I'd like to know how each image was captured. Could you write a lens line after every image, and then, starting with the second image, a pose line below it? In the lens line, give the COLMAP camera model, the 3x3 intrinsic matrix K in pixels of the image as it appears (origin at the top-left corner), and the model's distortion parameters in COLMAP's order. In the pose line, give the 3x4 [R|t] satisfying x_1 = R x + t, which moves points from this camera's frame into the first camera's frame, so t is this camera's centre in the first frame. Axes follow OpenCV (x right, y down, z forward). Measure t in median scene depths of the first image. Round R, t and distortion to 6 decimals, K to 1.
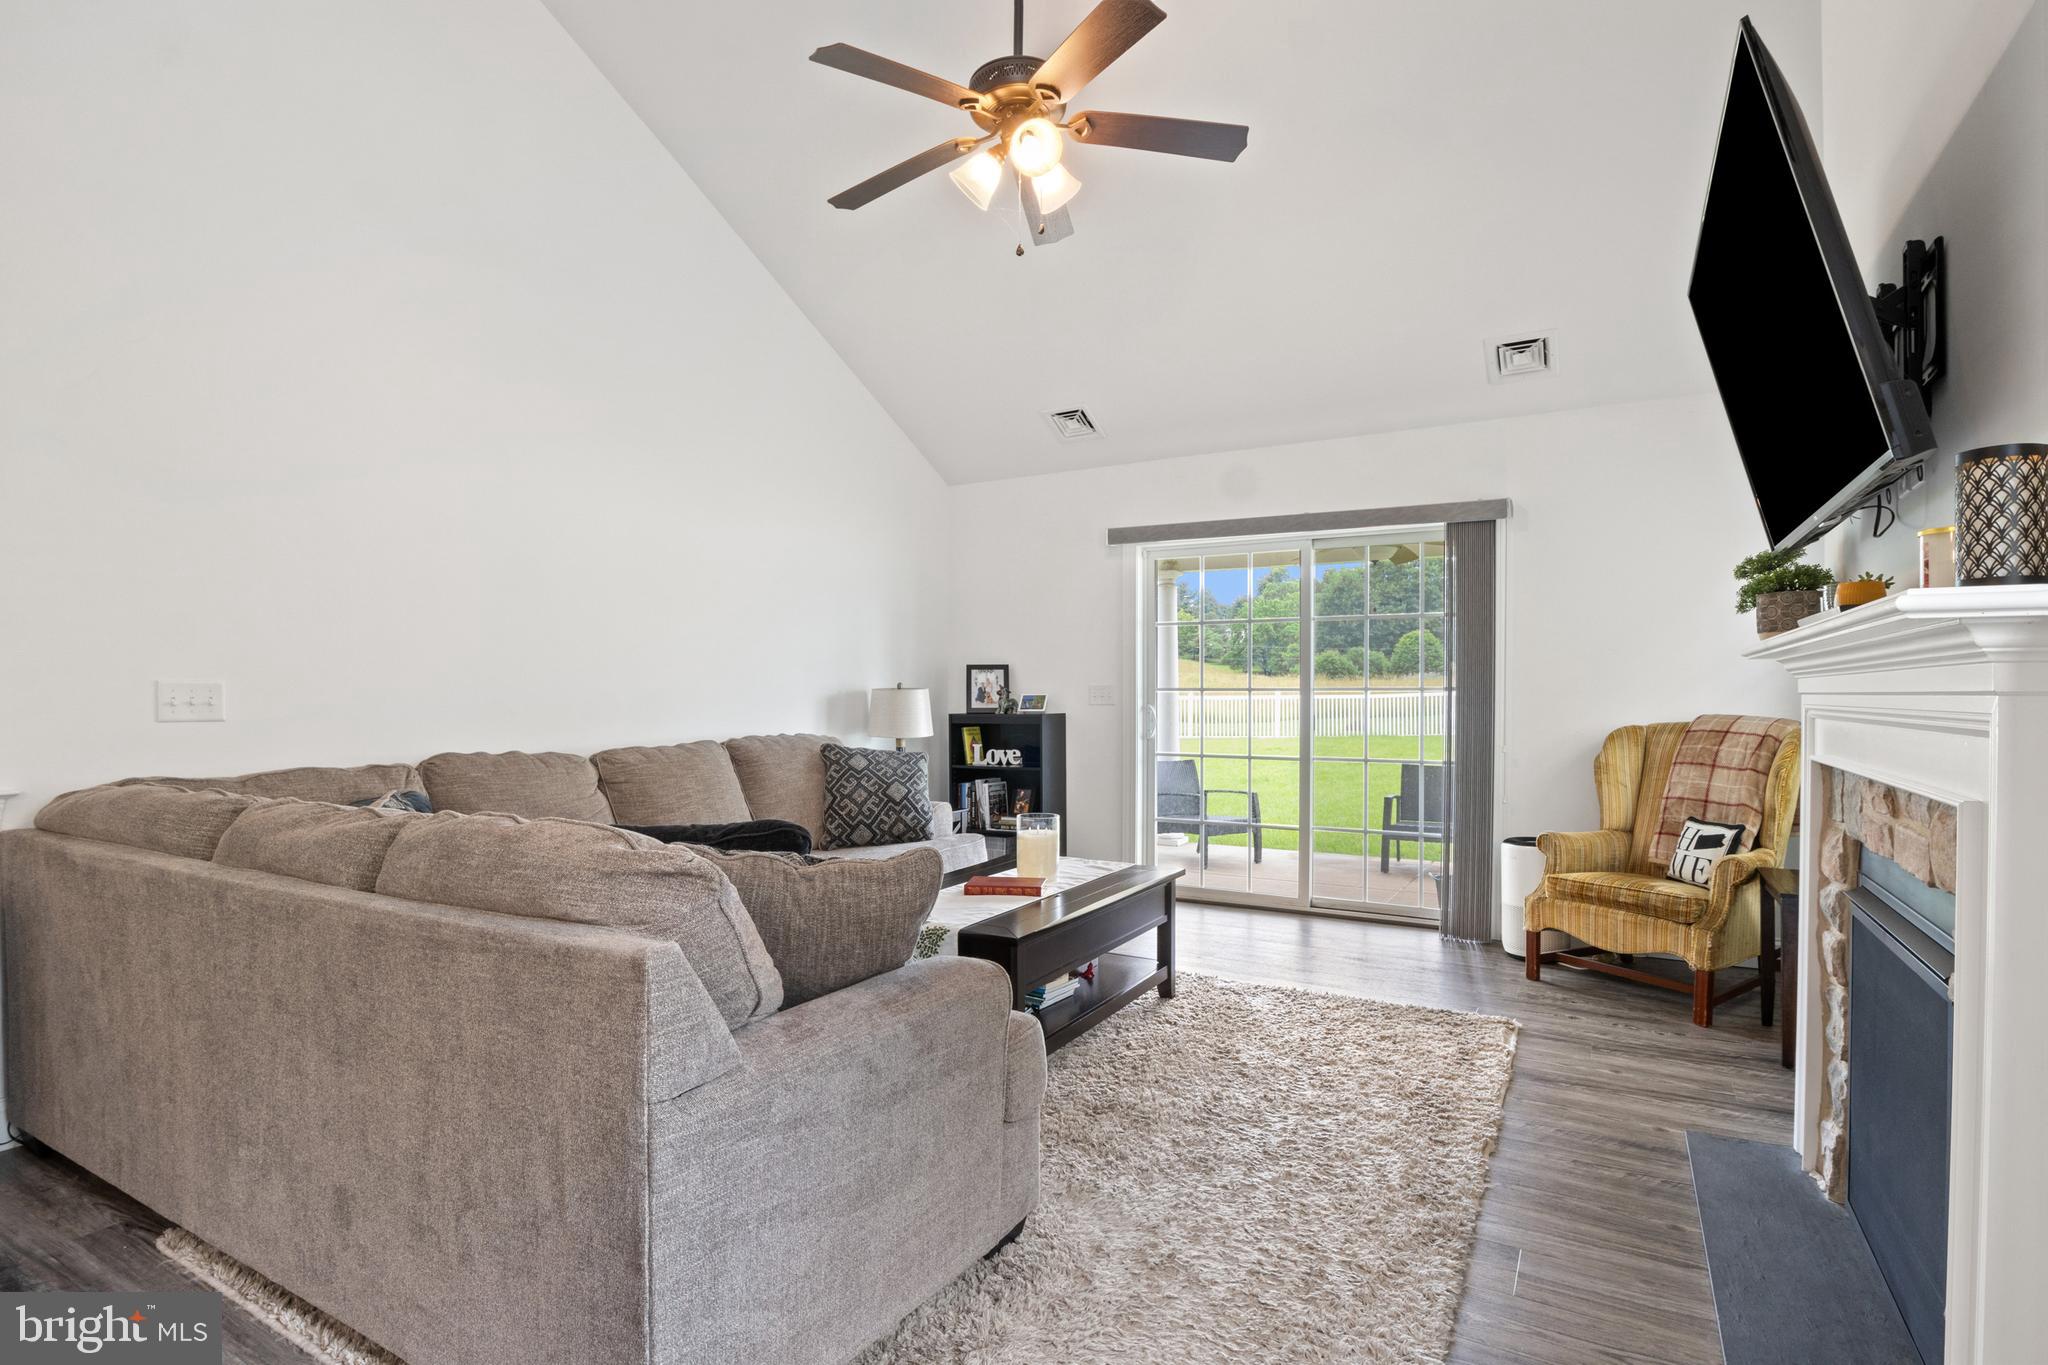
lens RADIAL K [[1022.1, 0, 1009.6], [0, 1022.1, 694.0], [0, 0, 1]] dist [-0.008372, 0.000097]
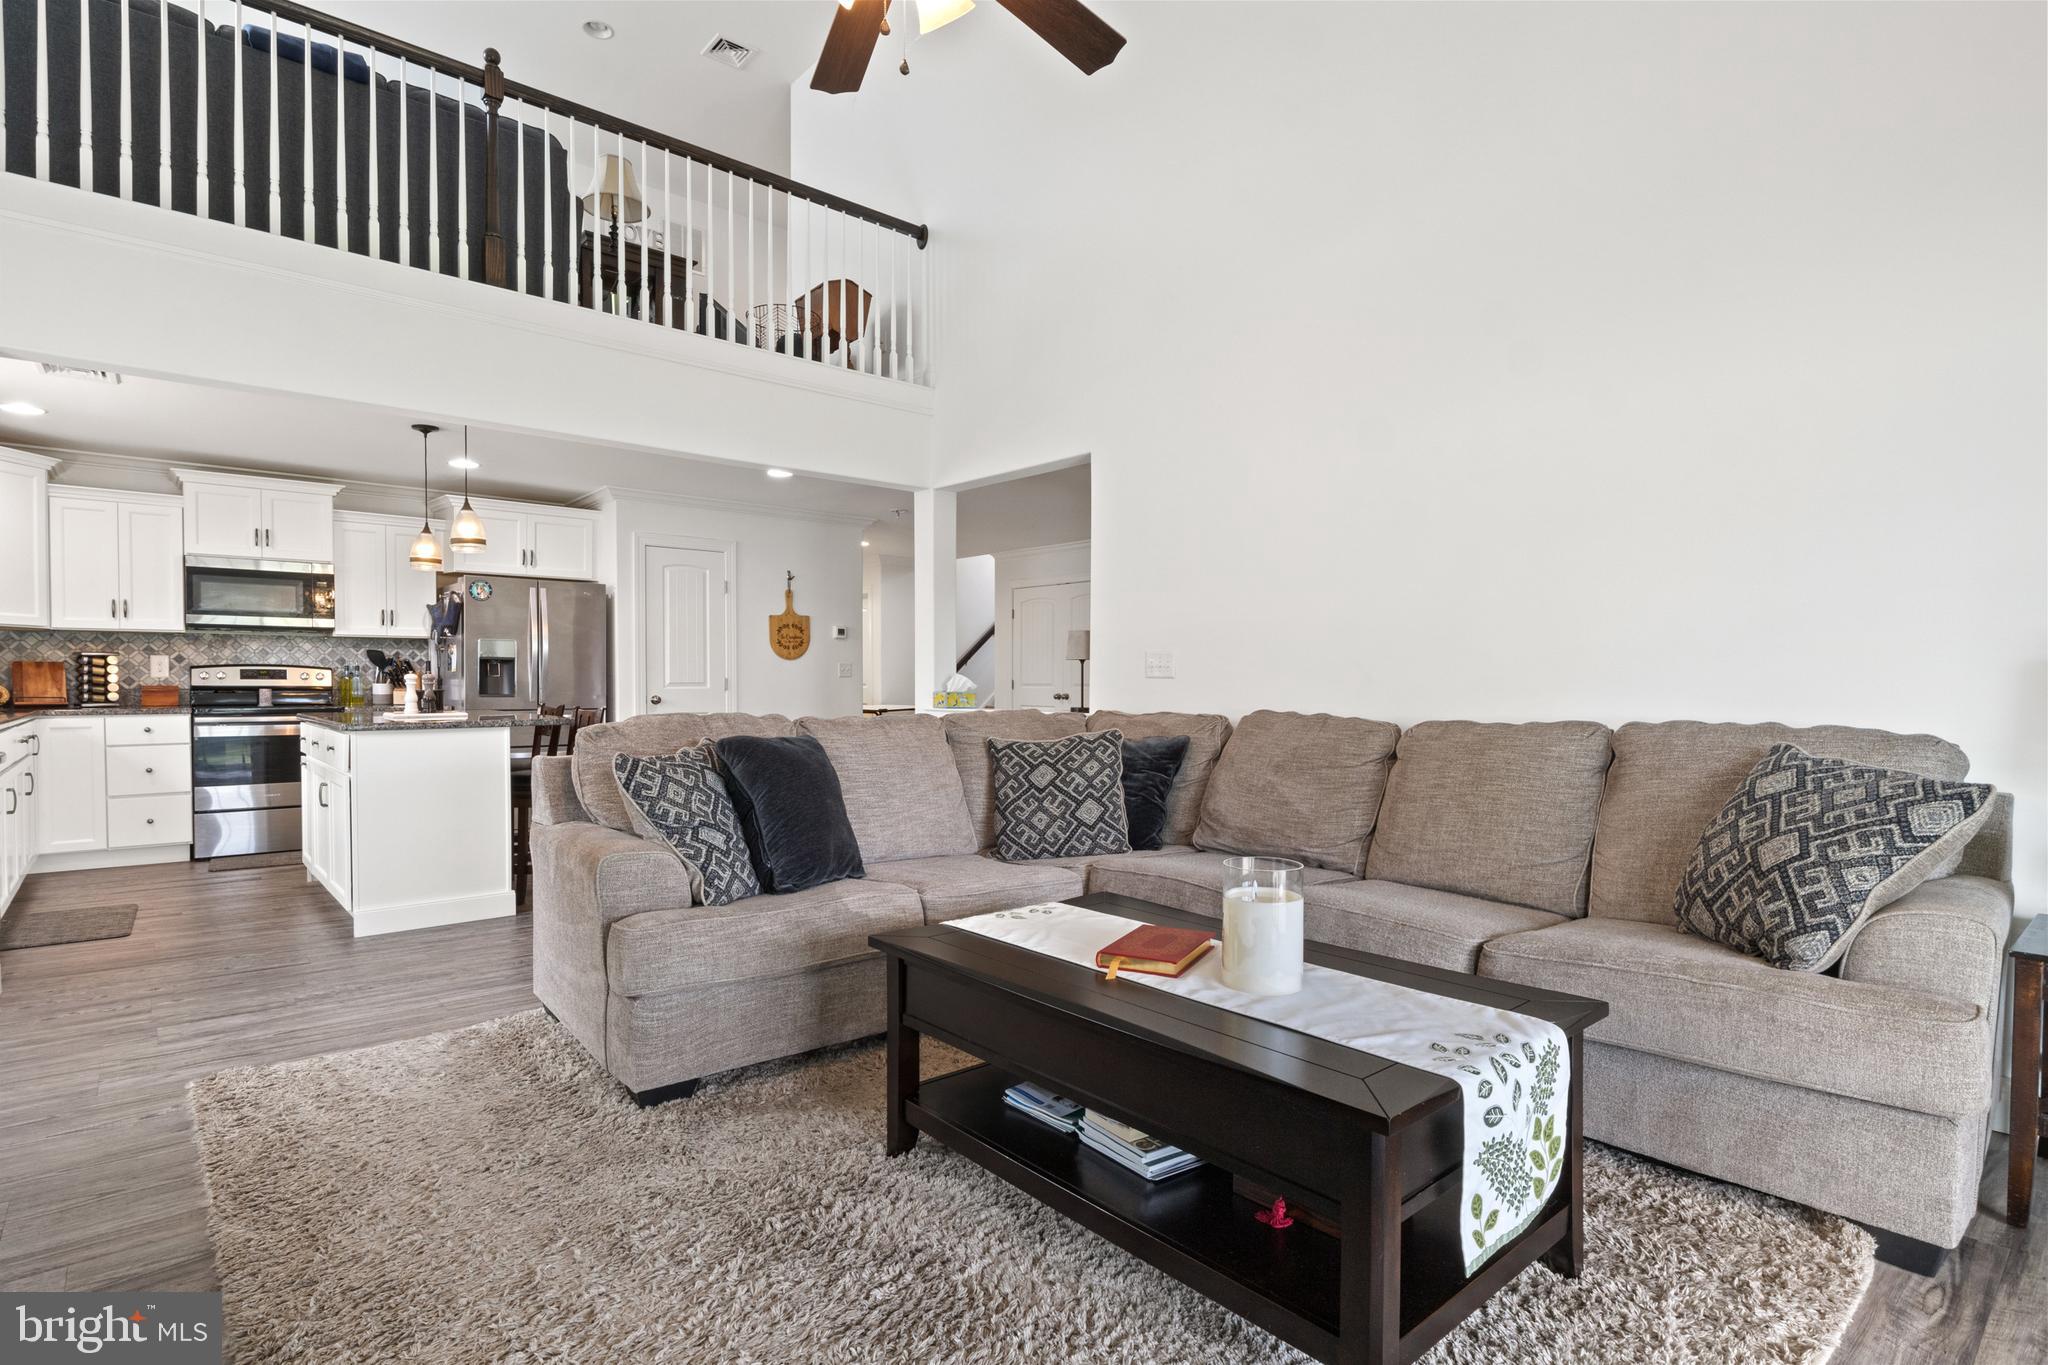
lens RADIAL K [[1022.1, 0, 1026.5], [0, 1022.1, 704.7], [0, 0, 1]] dist [-0.008372, 0.000097]
pose [[-0.316903, 0.018128, -0.948285, 0.459333], [-0.006434, 0.999753, 0.021262, 0.020207], [0.948436, 0.012839, -0.316708, 0.843642]]
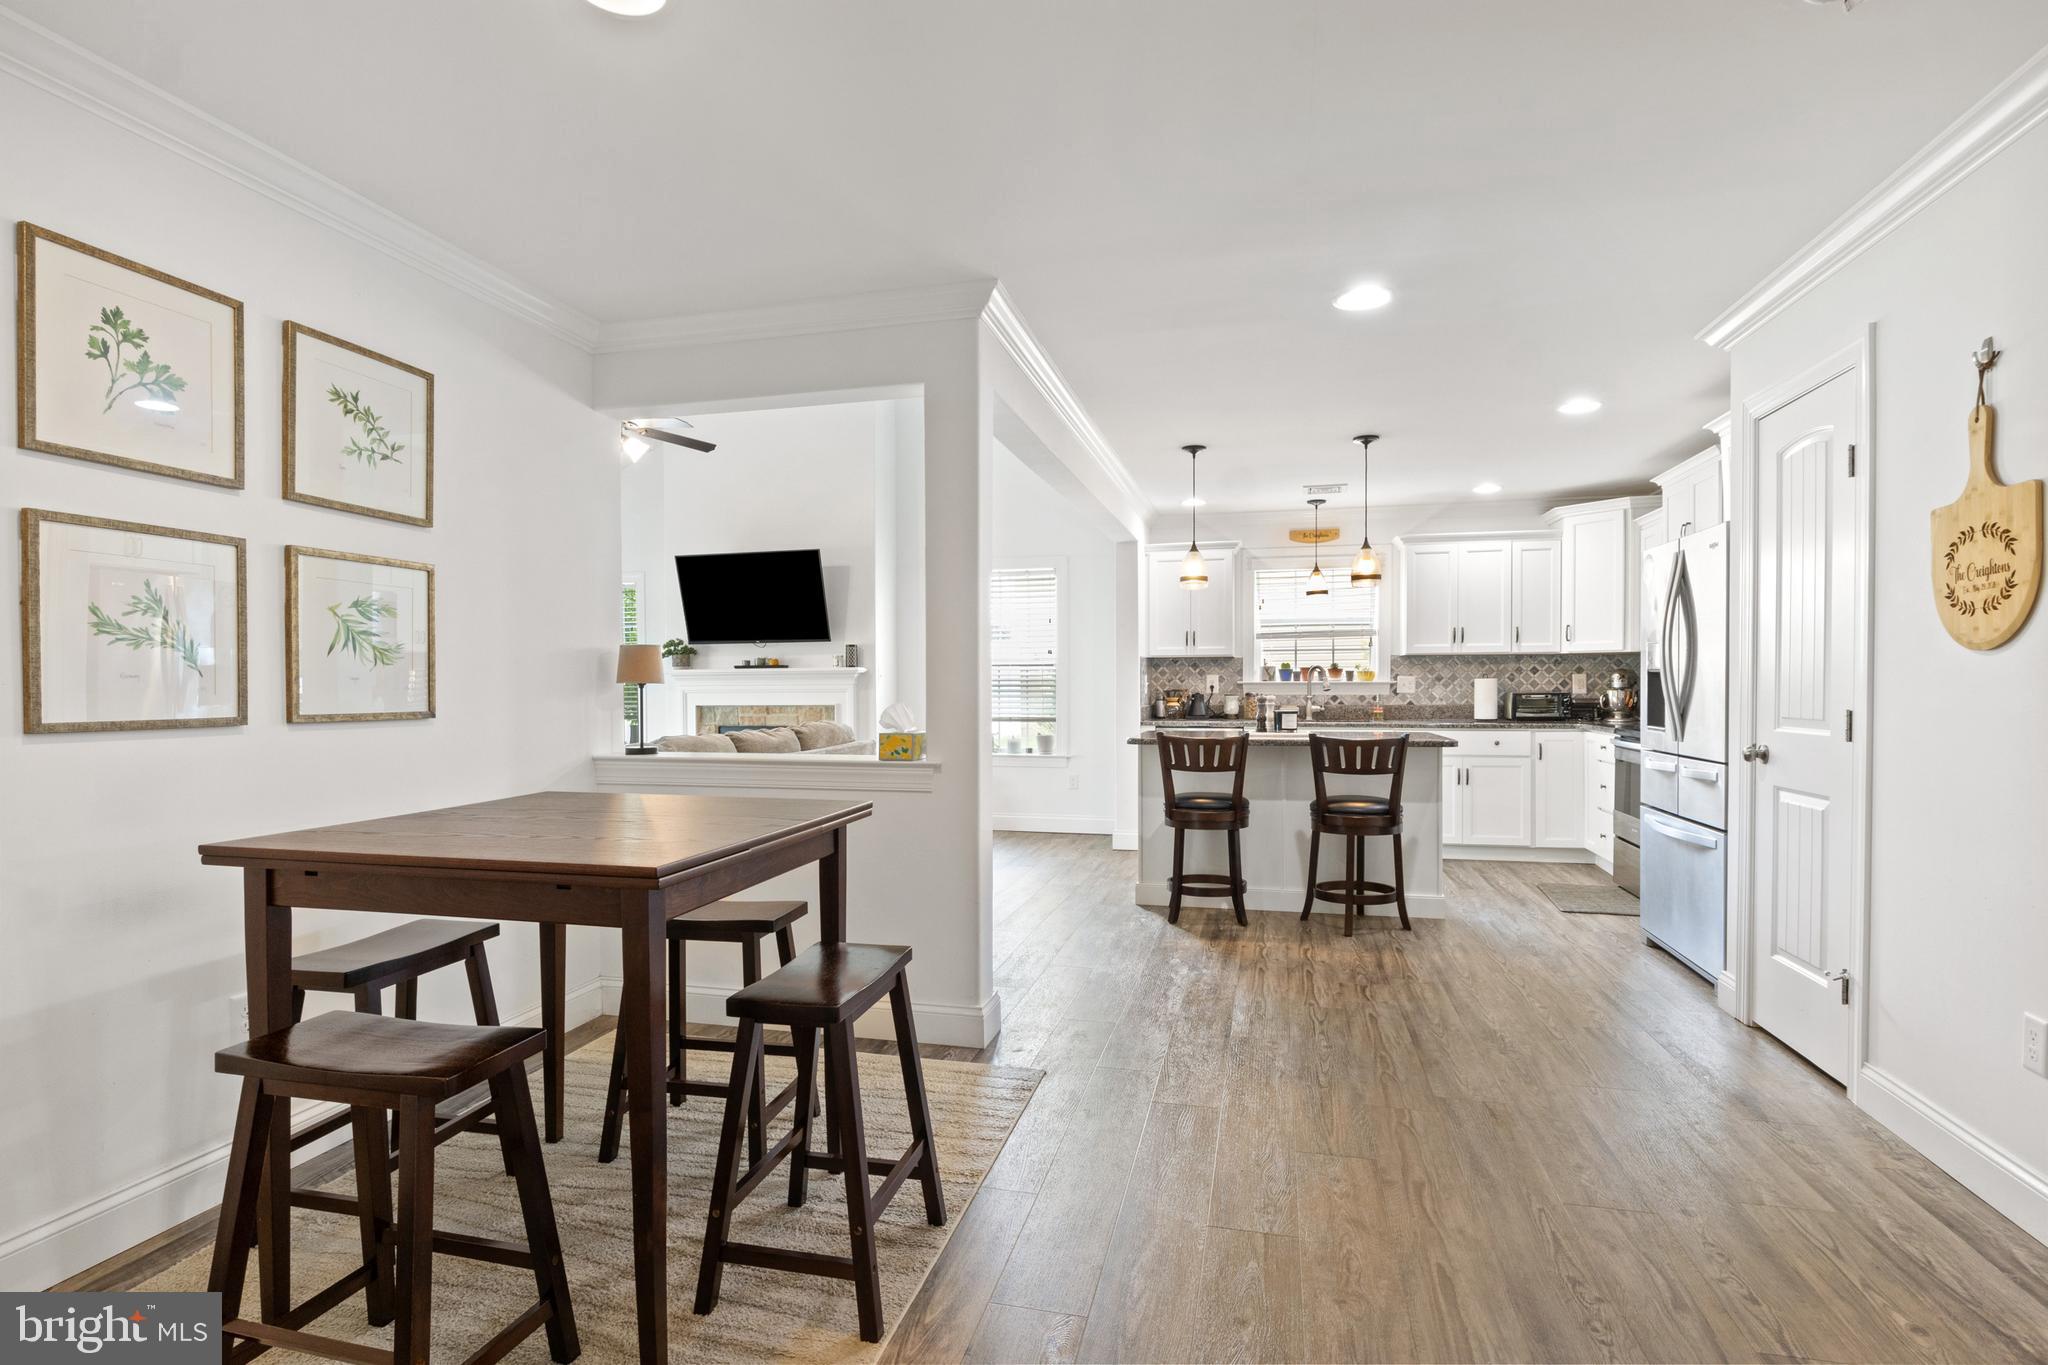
lens RADIAL K [[1022.1, 0, 1011.9], [0, 1022.1, 700.7], [0, 0, 1]] dist [-0.008372, 0.000097]
pose [[-0.280510, -0.018335, 0.959676, -1.460596], [0.006730, 0.999755, 0.021068, -0.007569], [-0.959828, 0.012368, -0.280318, 0.496077]]
